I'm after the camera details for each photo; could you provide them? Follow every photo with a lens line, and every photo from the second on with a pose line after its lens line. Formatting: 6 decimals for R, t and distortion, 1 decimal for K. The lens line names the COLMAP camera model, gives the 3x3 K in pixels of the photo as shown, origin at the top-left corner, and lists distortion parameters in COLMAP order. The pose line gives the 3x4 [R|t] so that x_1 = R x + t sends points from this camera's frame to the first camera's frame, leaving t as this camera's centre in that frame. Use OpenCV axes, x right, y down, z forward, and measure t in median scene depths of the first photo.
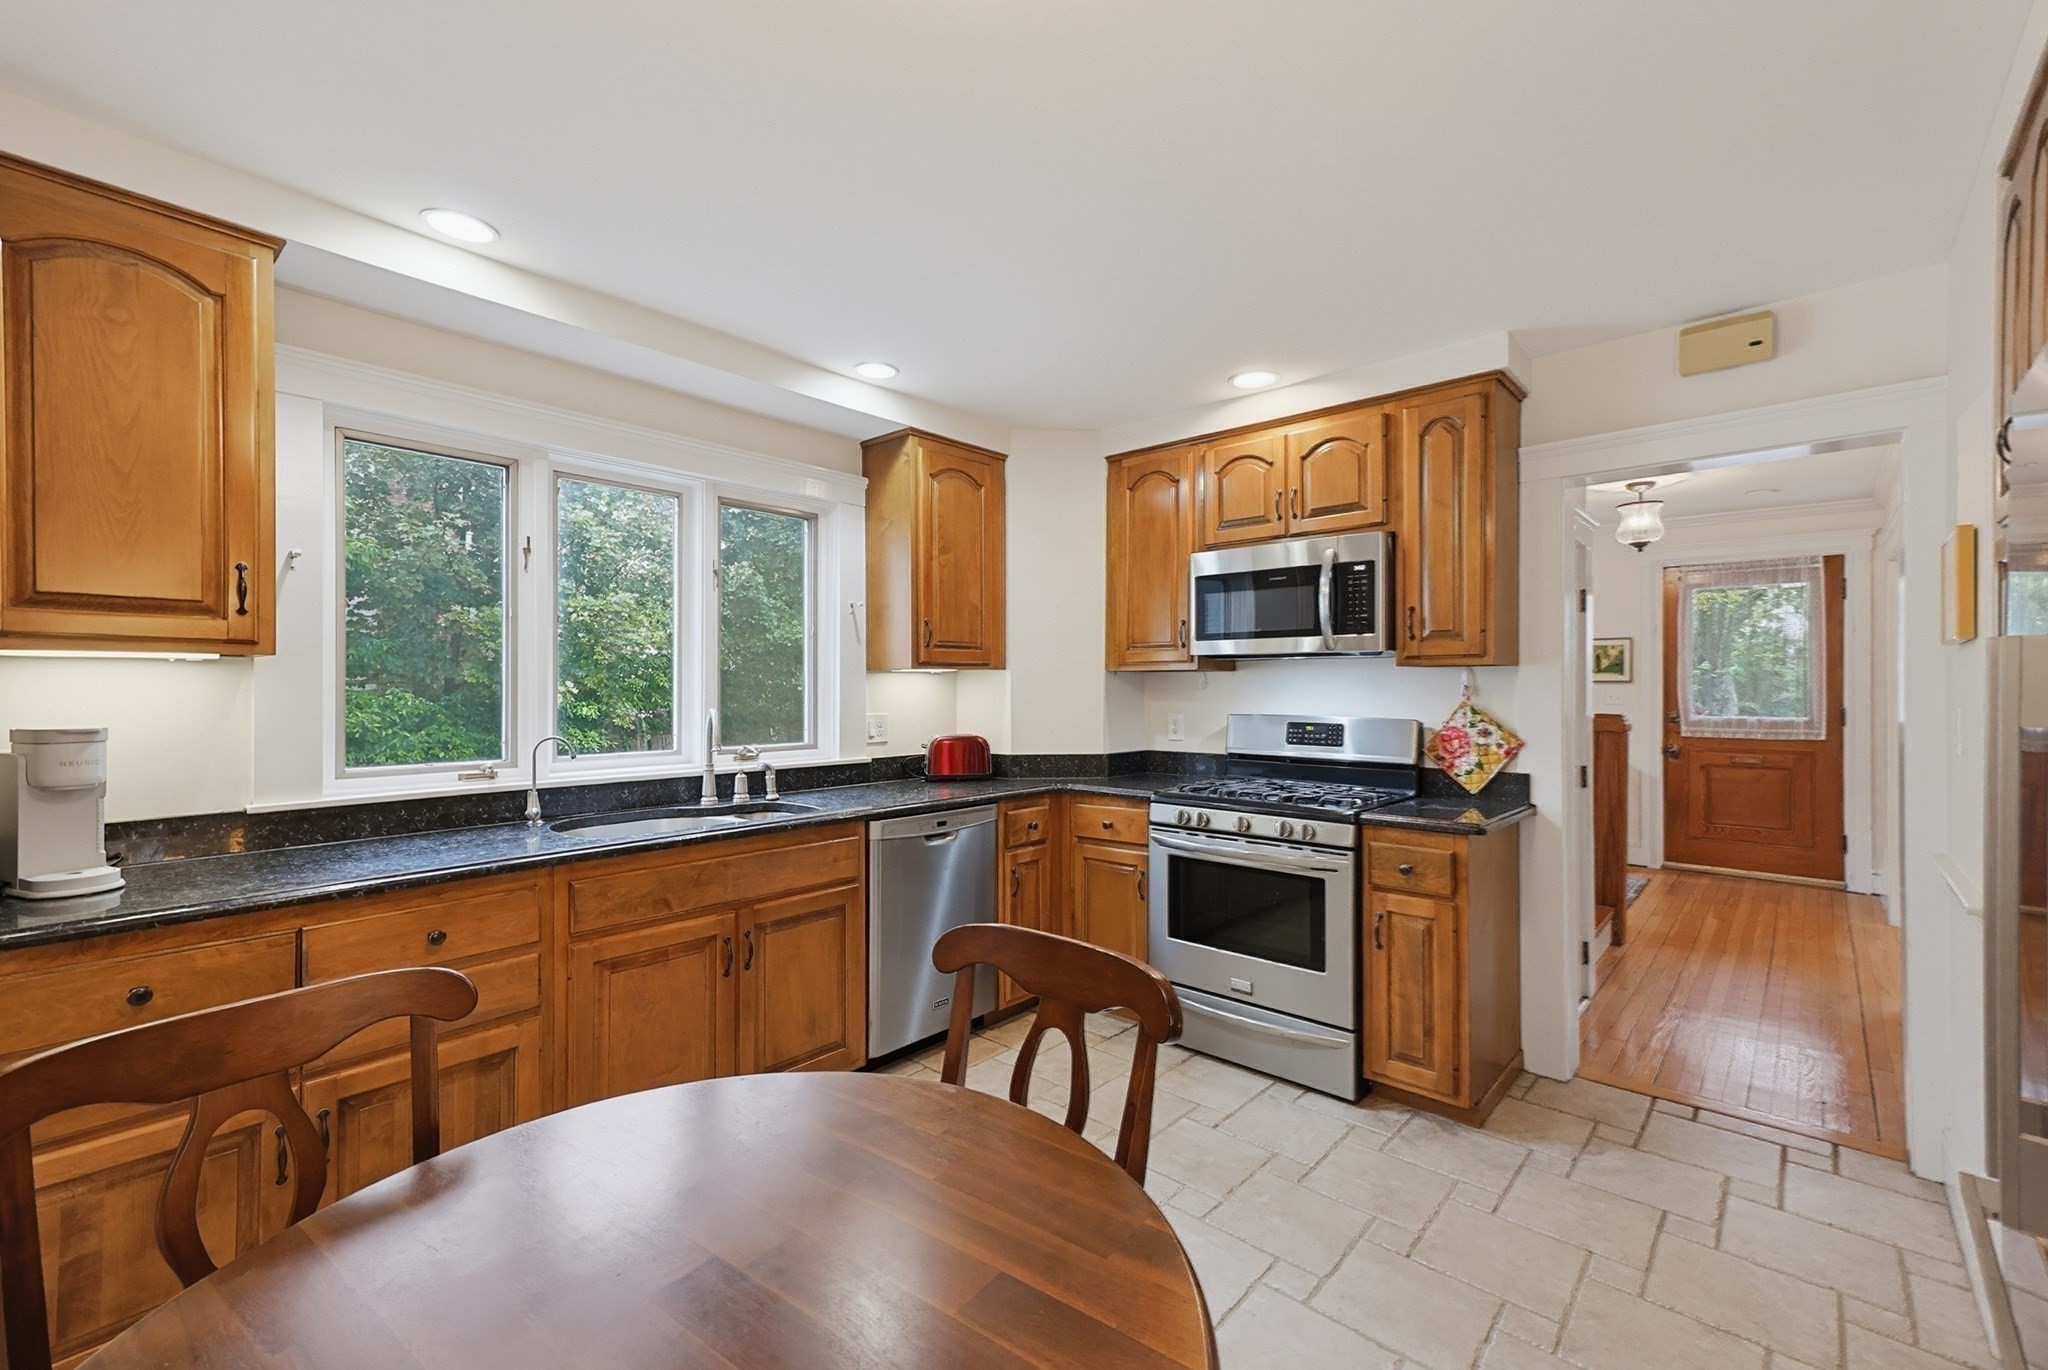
lens RADIAL K [[872.7, 0, 1024.0], [0, 872.7, 685.0], [0, 0, 1]] dist [0.025697, -0.000179]
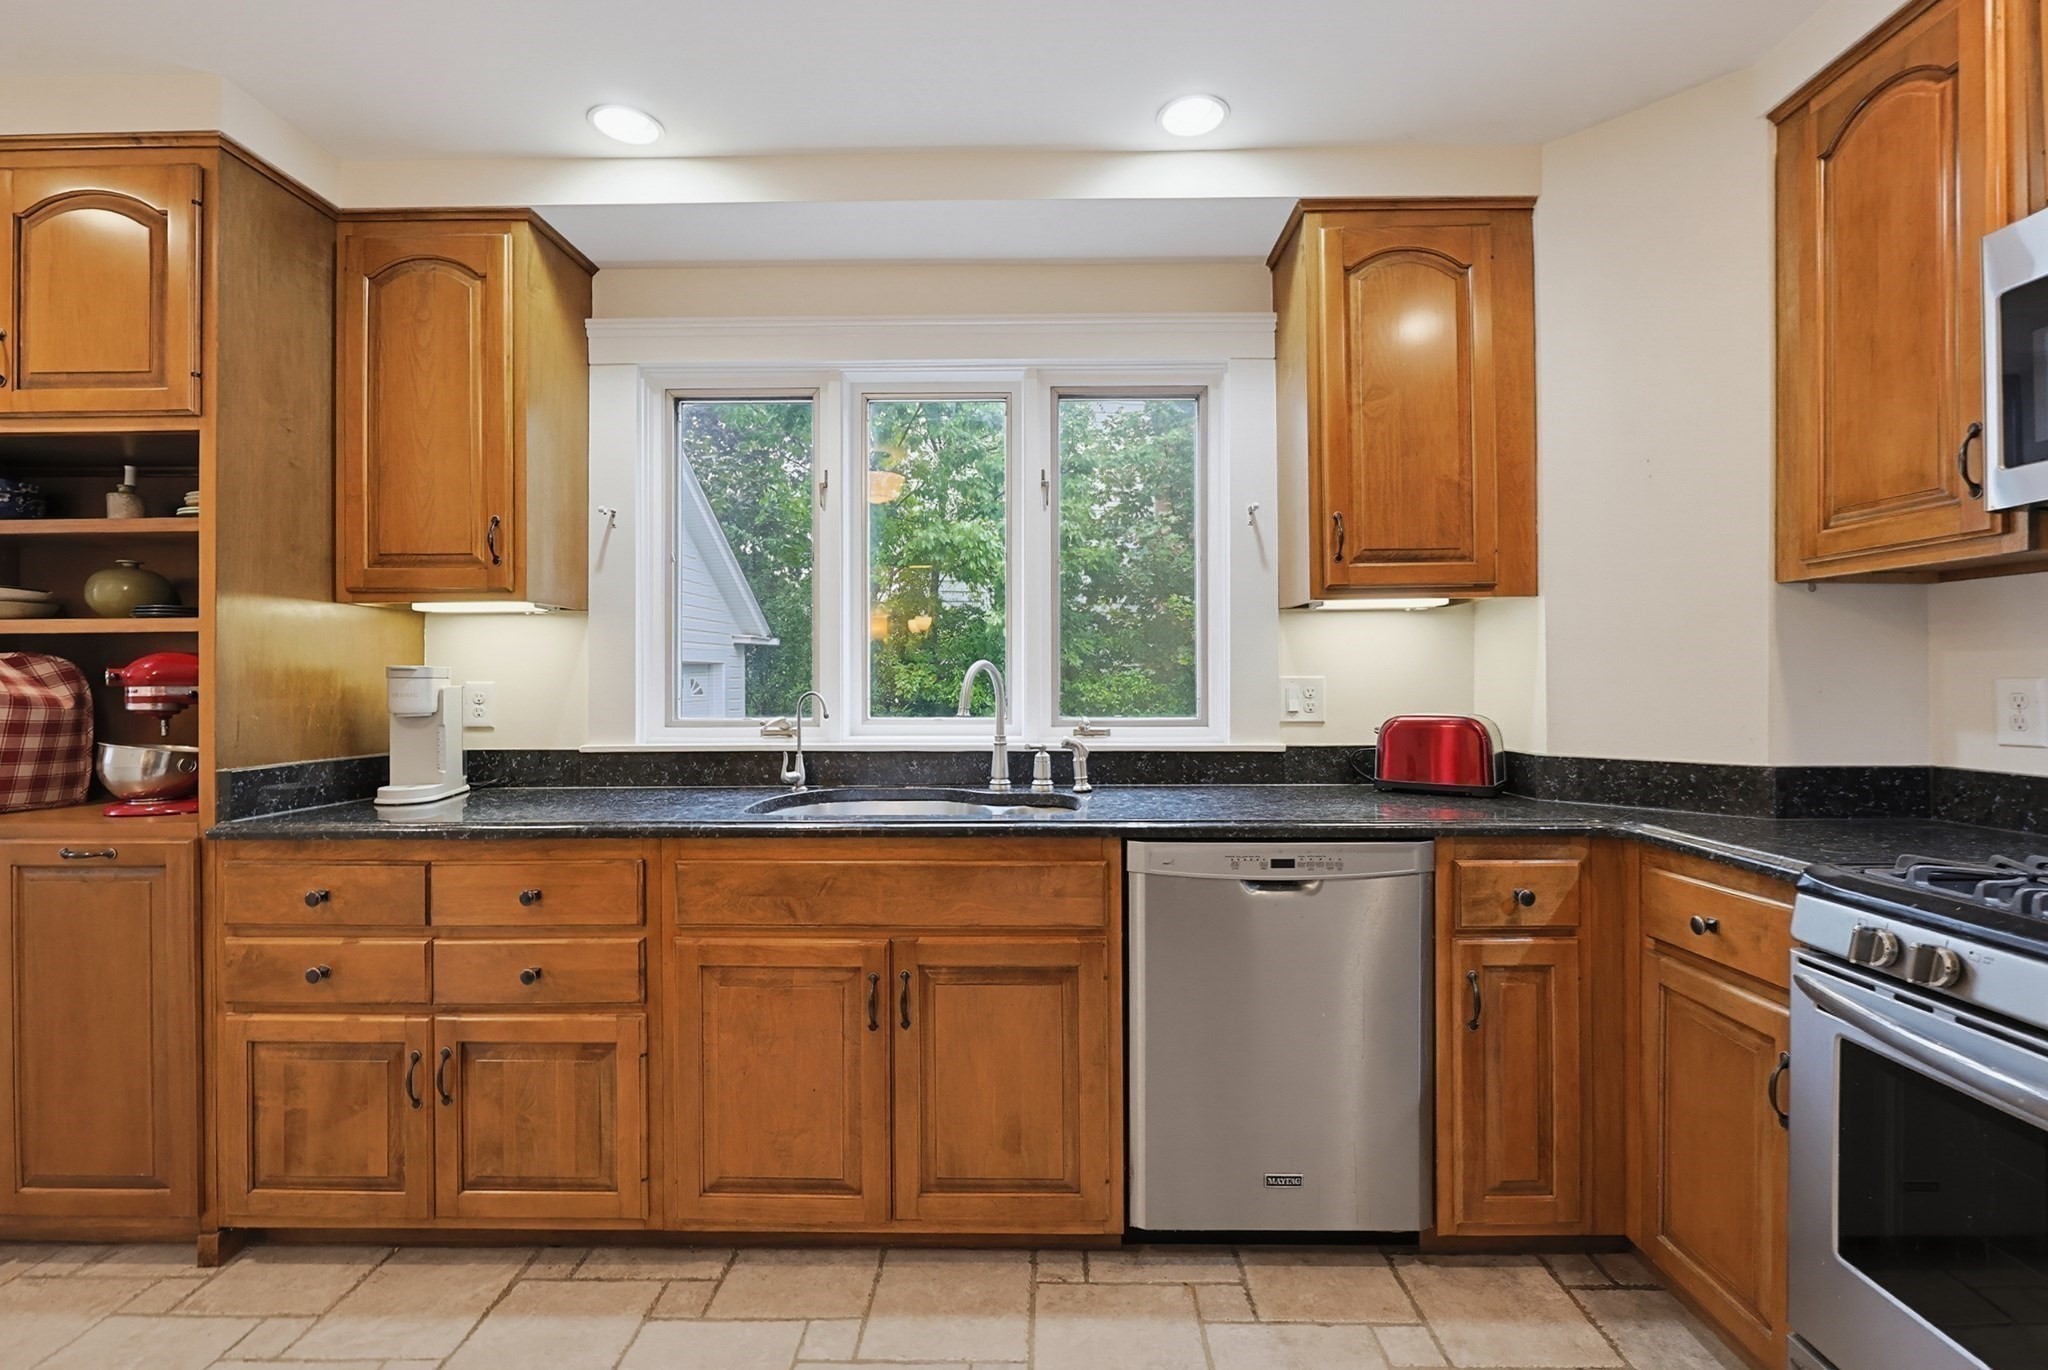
lens RADIAL K [[887.3, 0, 1034.1], [0, 887.3, 678.2], [0, 0, 1]] dist [-0.008153, -0.001132]
pose [[0.656184, -0.003274, -0.754594, 0.219650], [0.003014, 0.999994, -0.001717, 0.038590], [0.754595, -0.001148, 0.656190, 0.482300]]
